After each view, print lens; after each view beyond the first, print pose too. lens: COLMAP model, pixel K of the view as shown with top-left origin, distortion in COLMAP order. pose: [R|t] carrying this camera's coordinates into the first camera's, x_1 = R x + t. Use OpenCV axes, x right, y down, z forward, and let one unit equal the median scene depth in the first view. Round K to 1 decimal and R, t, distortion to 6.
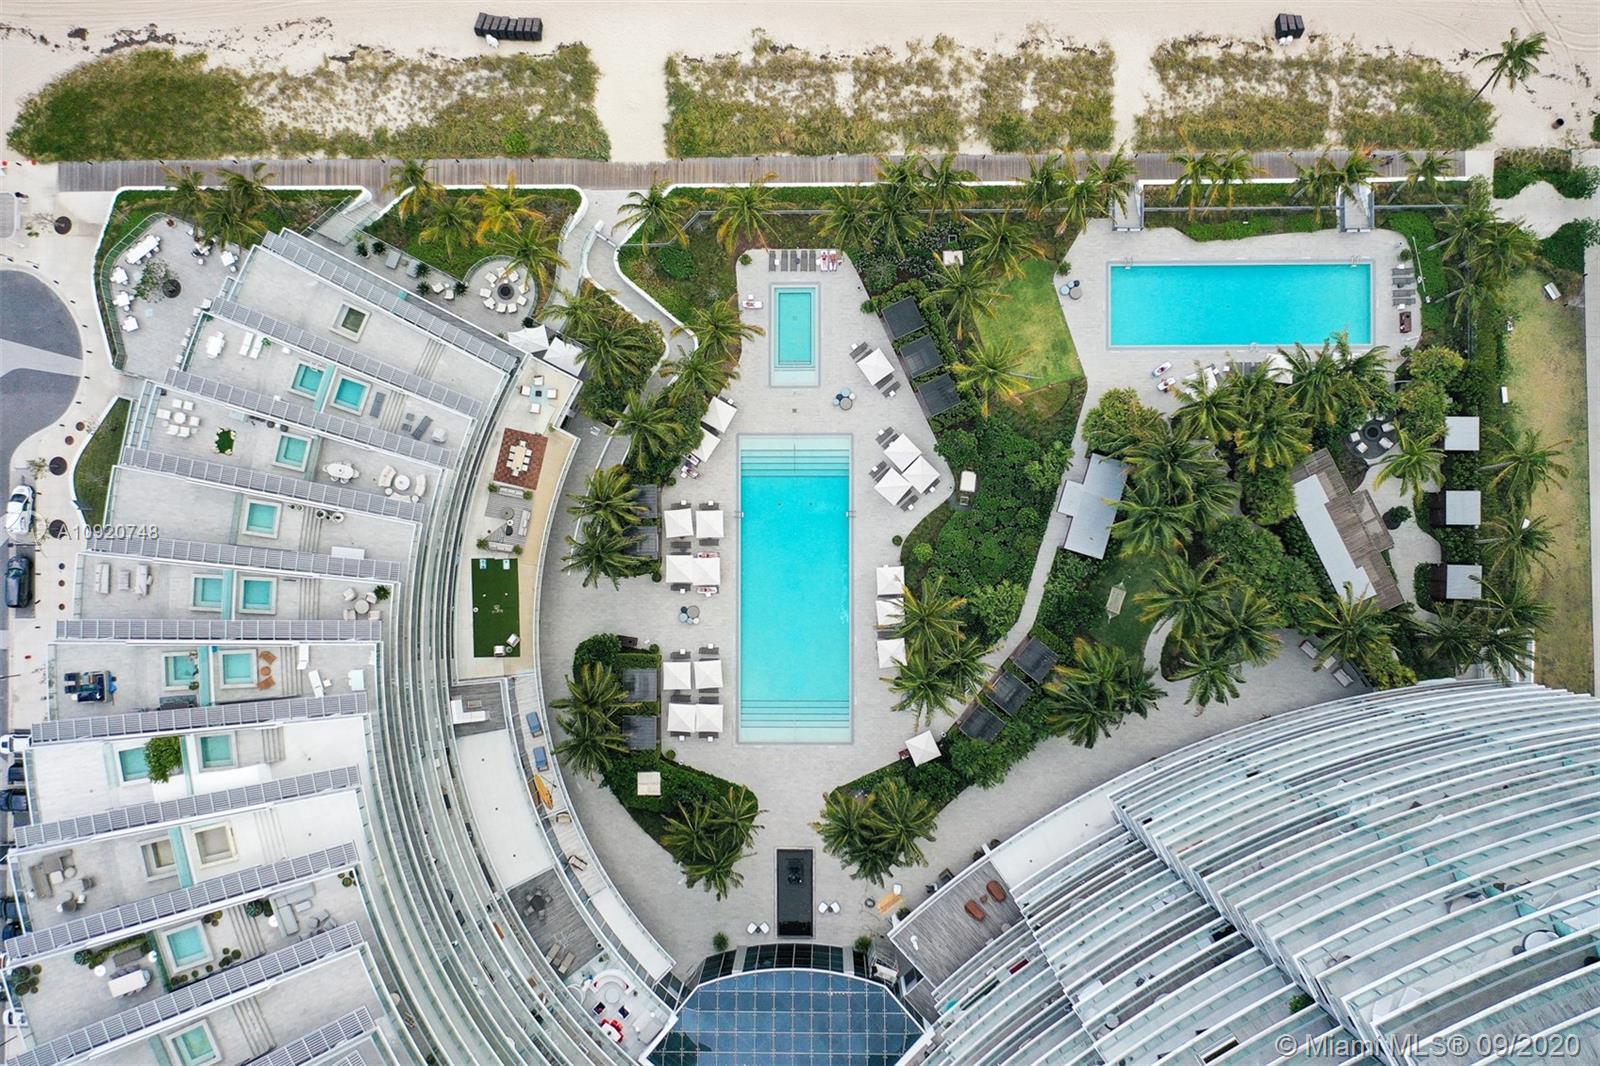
lens RADIAL K [[1276.6, 0, 798.8], [0, 1276.6, 541.2], [0, 0, 1]] dist [-0.002047, 0.014209]
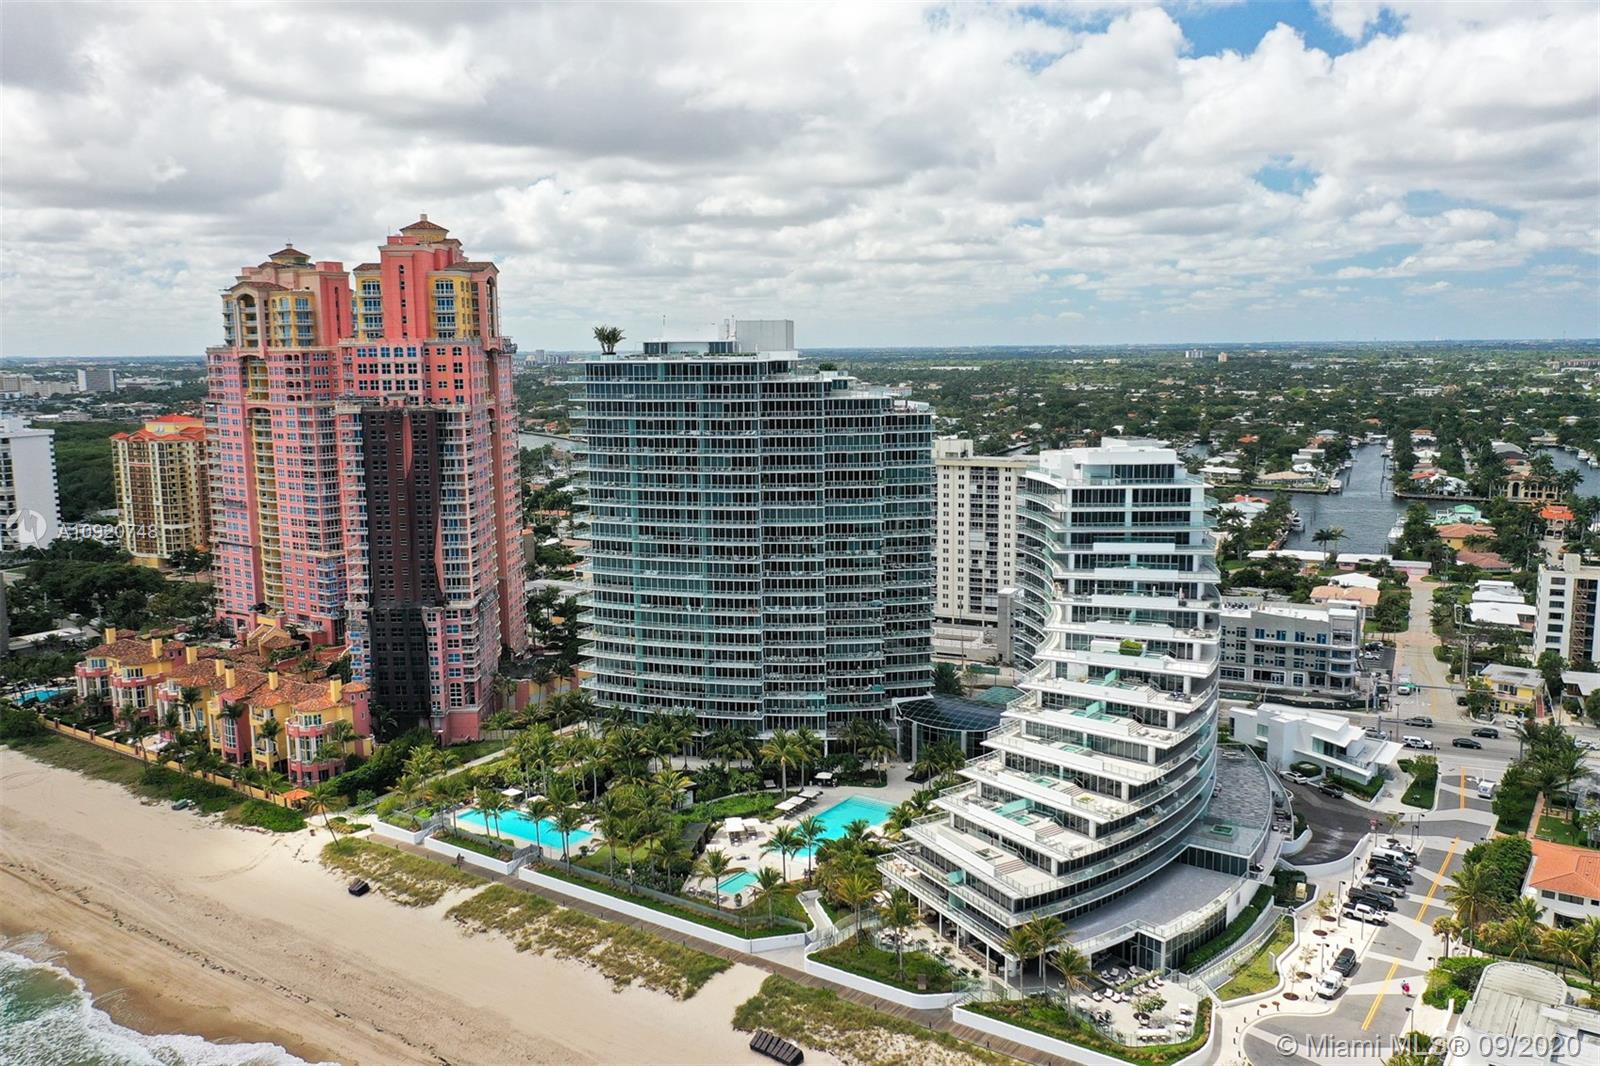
lens RADIAL K [[1276.6, 0, 791.8], [0, 1276.6, 541.4], [0, 0, 1]] dist [-0.002047, 0.014209]
pose [[-0.814878, -0.047776, 0.577660, -0.880252], [0.578636, -0.125443, 0.805881, -1.261274], [0.033961, 0.990950, 0.129866, 0.407282]]
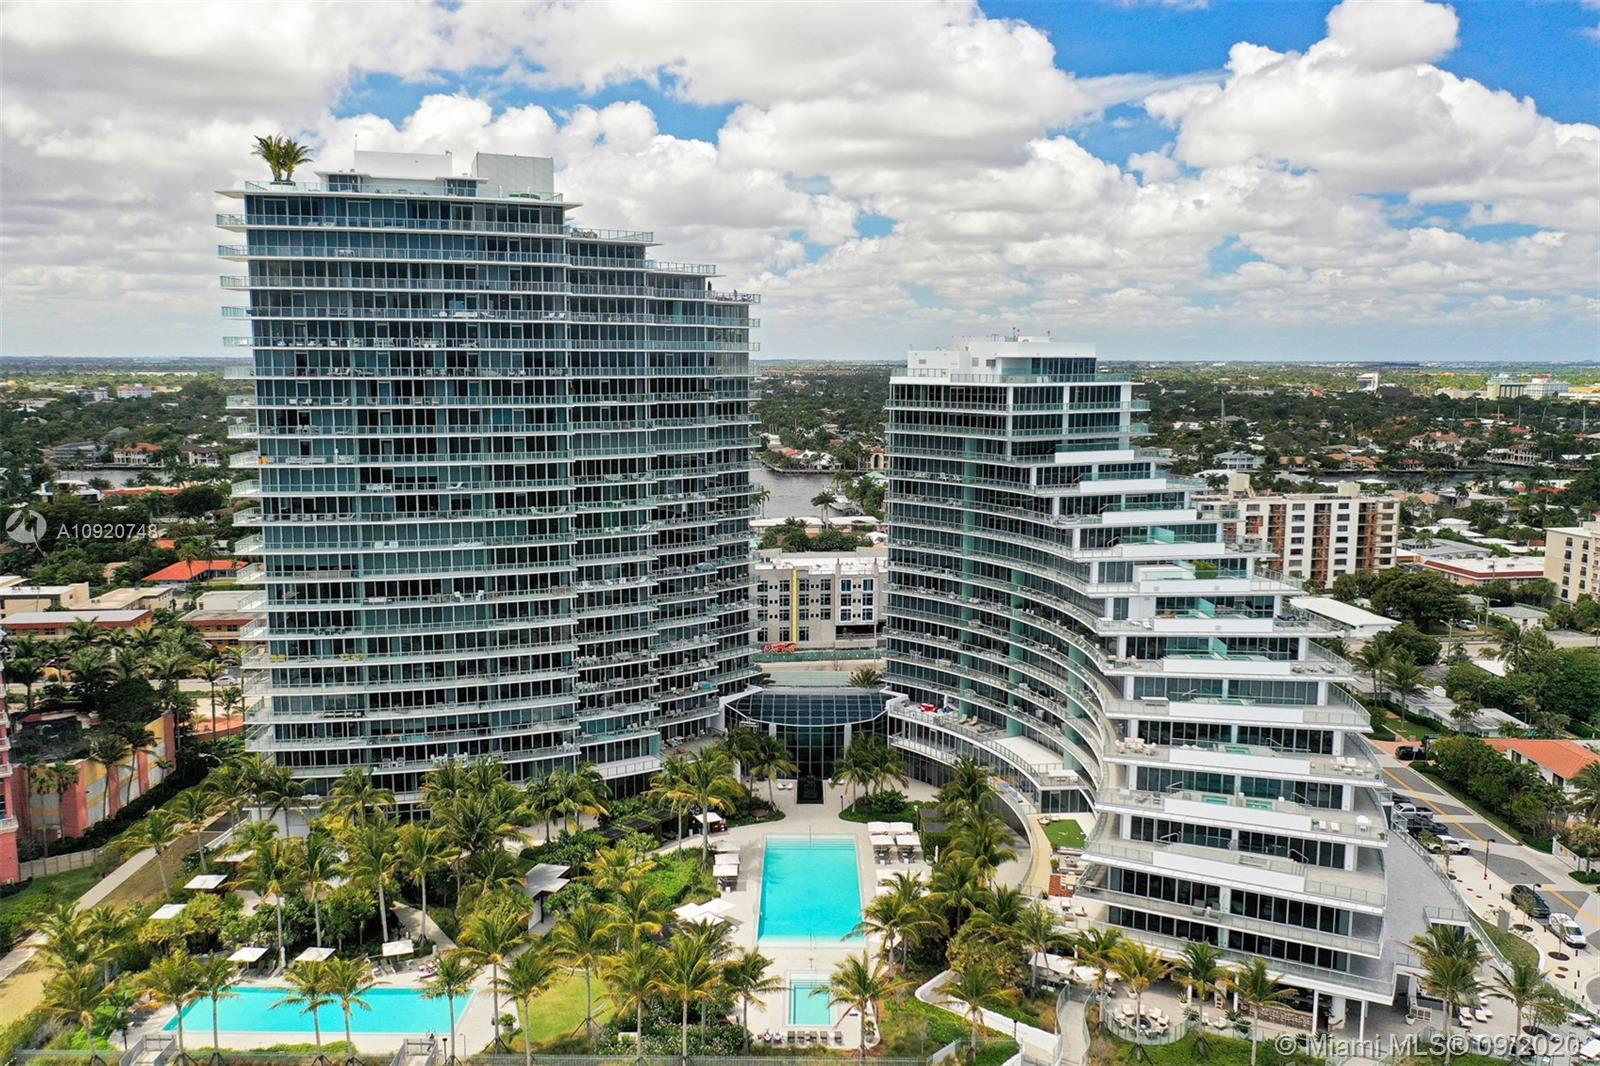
lens RADIAL K [[1276.6, 0, 788.4], [0, 1276.6, 534.7], [0, 0, 1]] dist [-0.002047, 0.014209]
pose [[-0.999530, 0.025238, 0.017392, -0.010662], [0.013929, -0.131443, 0.991226, -1.009566], [0.027303, 0.991002, 0.131030, 0.539835]]
